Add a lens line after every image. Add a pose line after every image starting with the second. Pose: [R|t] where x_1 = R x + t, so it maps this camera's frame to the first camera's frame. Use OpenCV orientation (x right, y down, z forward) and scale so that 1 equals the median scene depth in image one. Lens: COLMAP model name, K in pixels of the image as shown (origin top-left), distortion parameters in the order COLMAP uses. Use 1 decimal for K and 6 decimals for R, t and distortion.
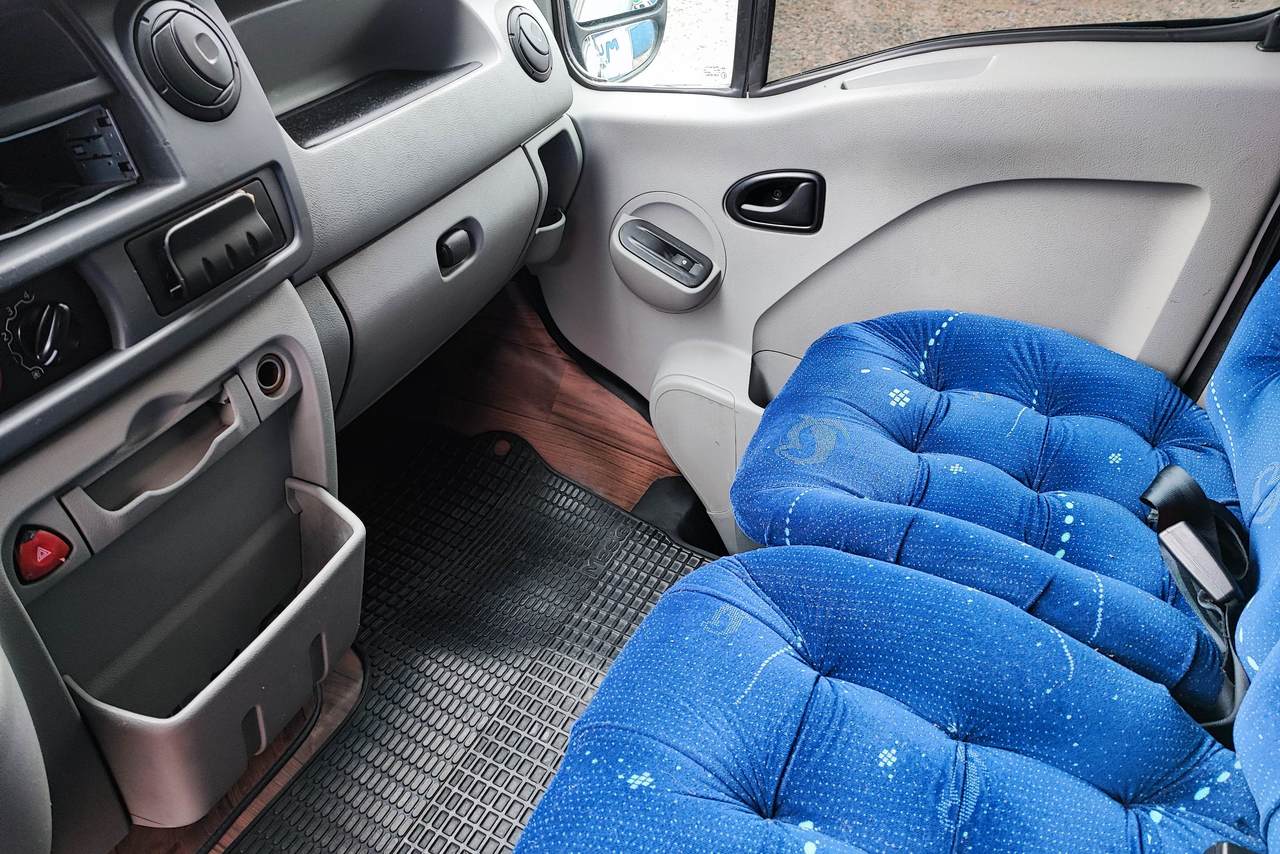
lens RADIAL K [[914.7, 0, 640.0], [0, 914.7, 427.0], [0, 0, 1]] dist [0.038915, -0.047961]
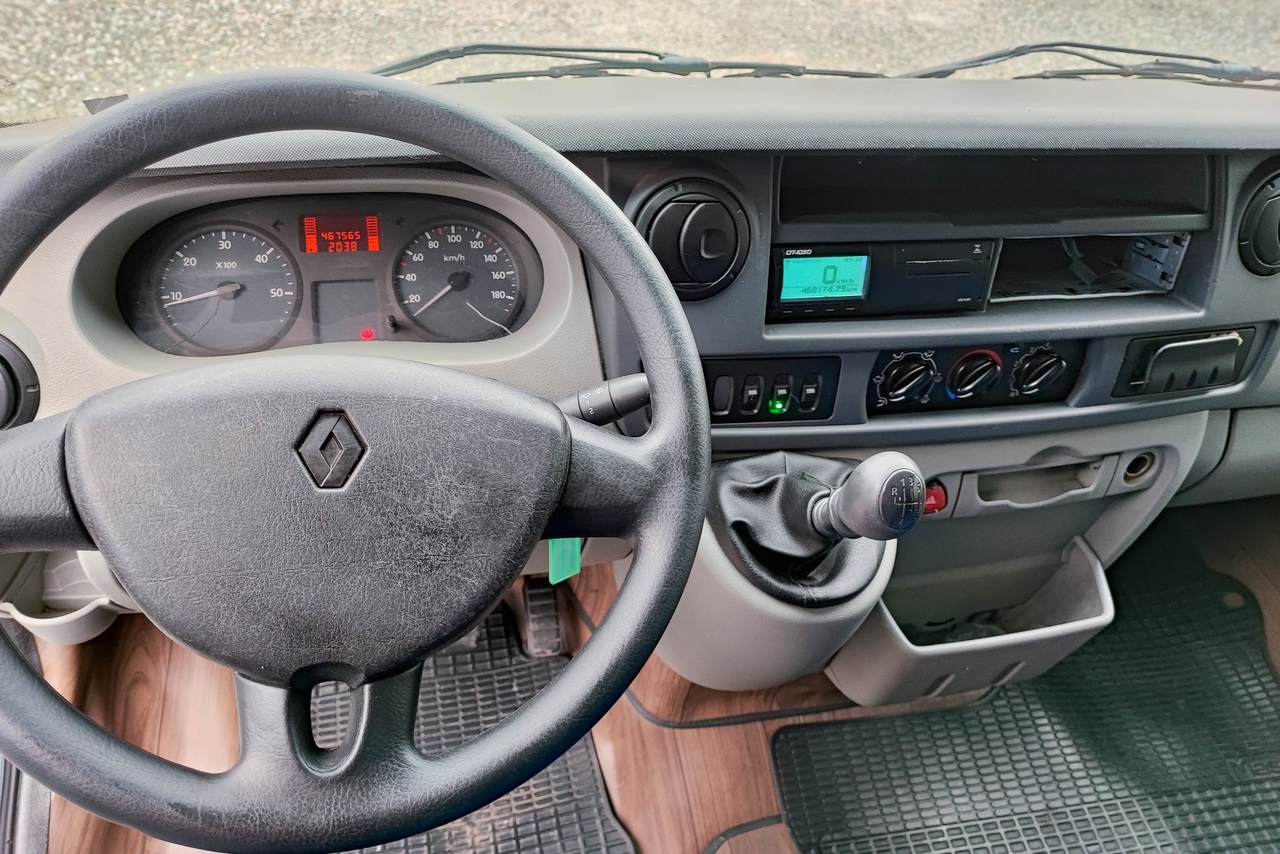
lens RADIAL K [[914.7, 0, 640.0], [0, 914.7, 427.0], [0, 0, 1]] dist [0.038915, -0.047961]
pose [[0.592177, 0.575288, -0.564243, -0.162120], [-0.544621, 0.801815, 0.245926, -0.044090], [0.593897, 0.161667, 0.788131, -0.305297]]
